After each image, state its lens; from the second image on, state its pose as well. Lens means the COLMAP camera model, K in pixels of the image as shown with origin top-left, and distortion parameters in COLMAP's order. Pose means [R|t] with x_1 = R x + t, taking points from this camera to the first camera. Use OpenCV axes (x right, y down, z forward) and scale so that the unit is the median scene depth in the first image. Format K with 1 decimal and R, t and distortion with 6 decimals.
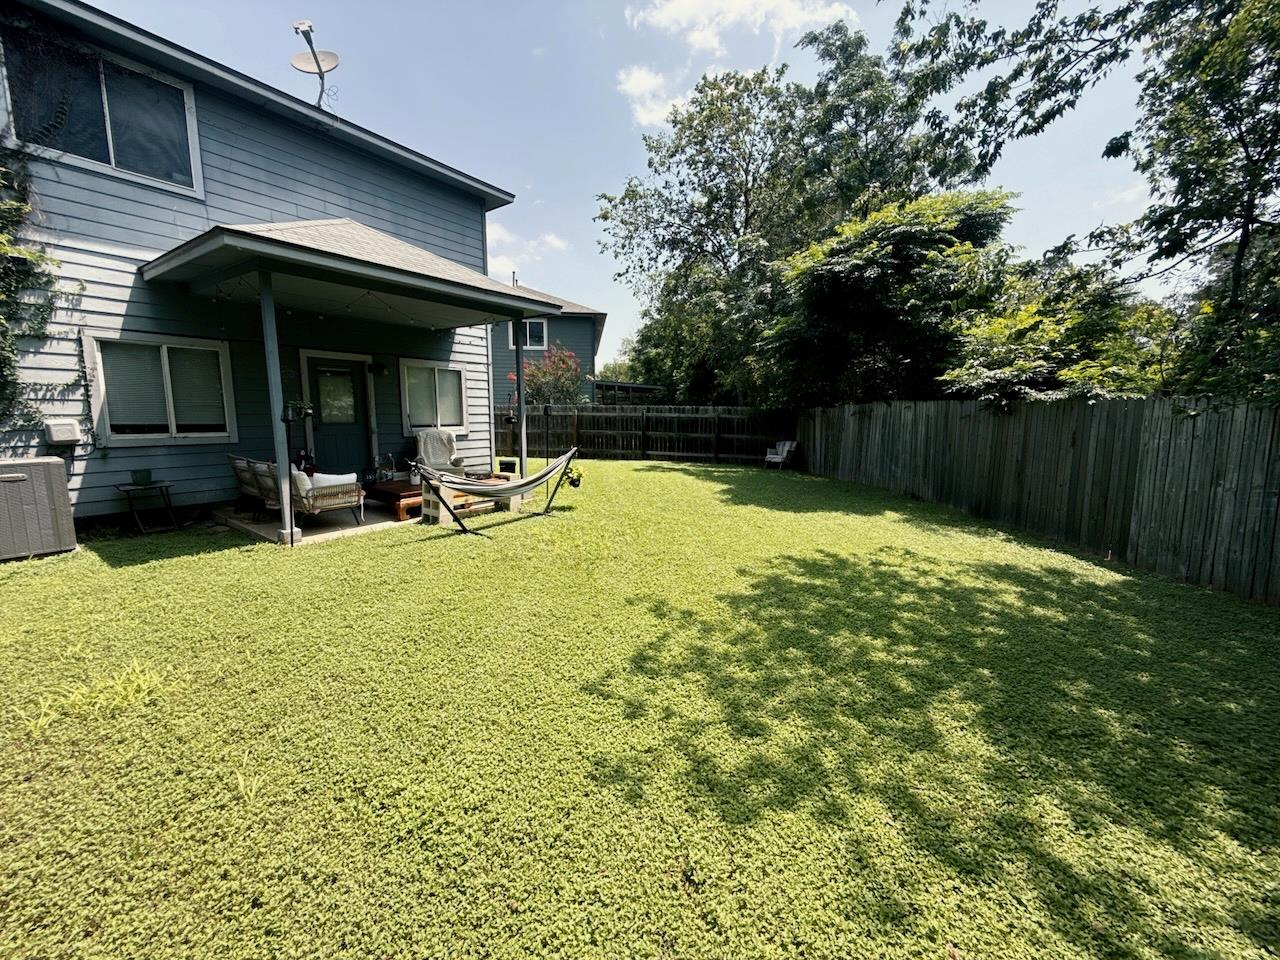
lens RADIAL K [[511.3, 0, 644.8], [0, 511.3, 479.5], [0, 0, 1]] dist [-0.001462, 0.000192]
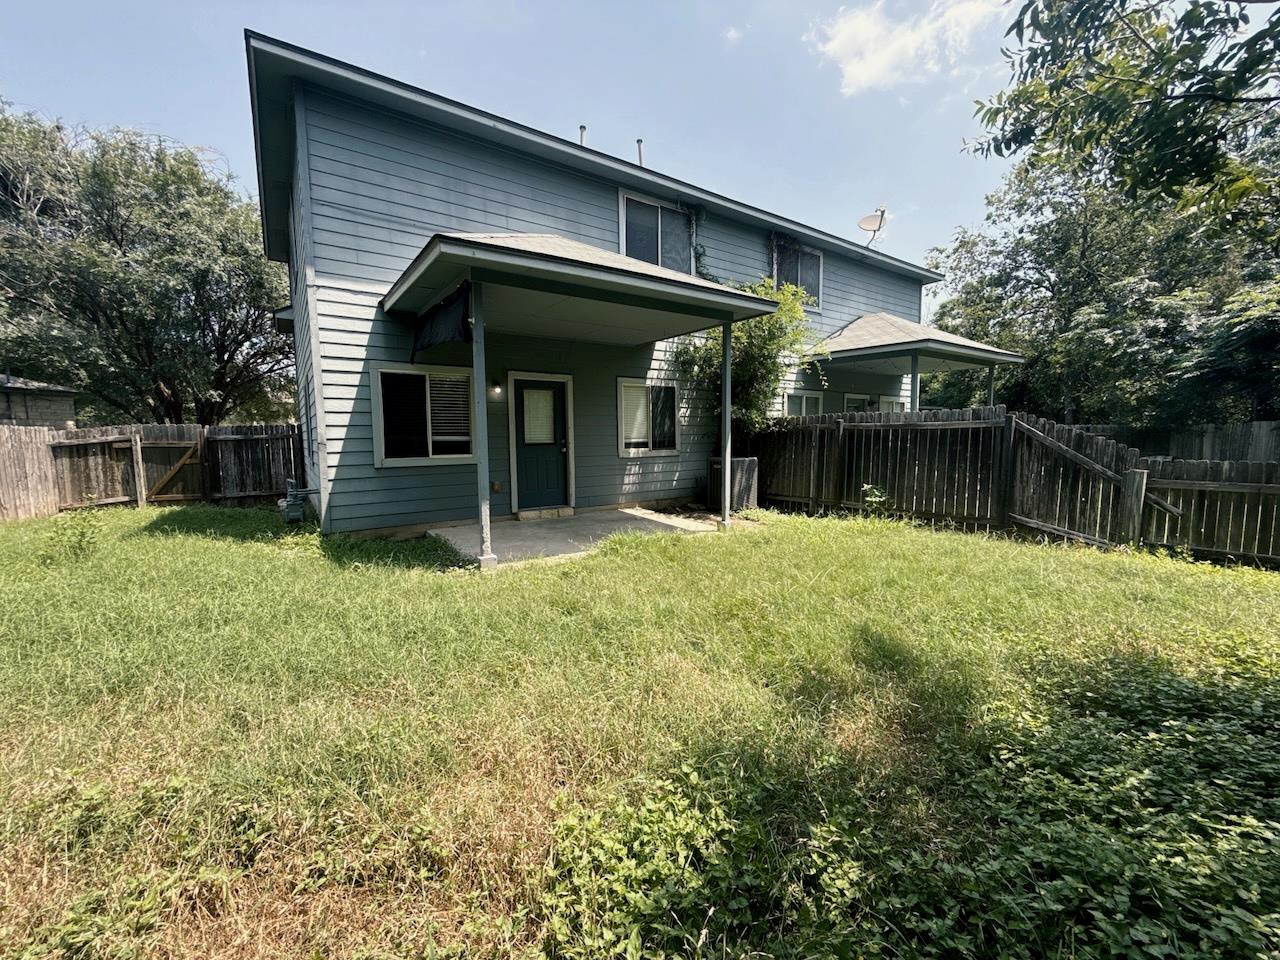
lens RADIAL K [[511.3, 0, 637.1], [0, 511.3, 477.7], [0, 0, 1]] dist [-0.001462, 0.000192]
pose [[0.944989, 0.031931, -0.325540, -0.578781], [-0.040694, 0.998969, -0.020143, 0.057075], [0.324561, 0.032282, 0.945314, -0.578461]]
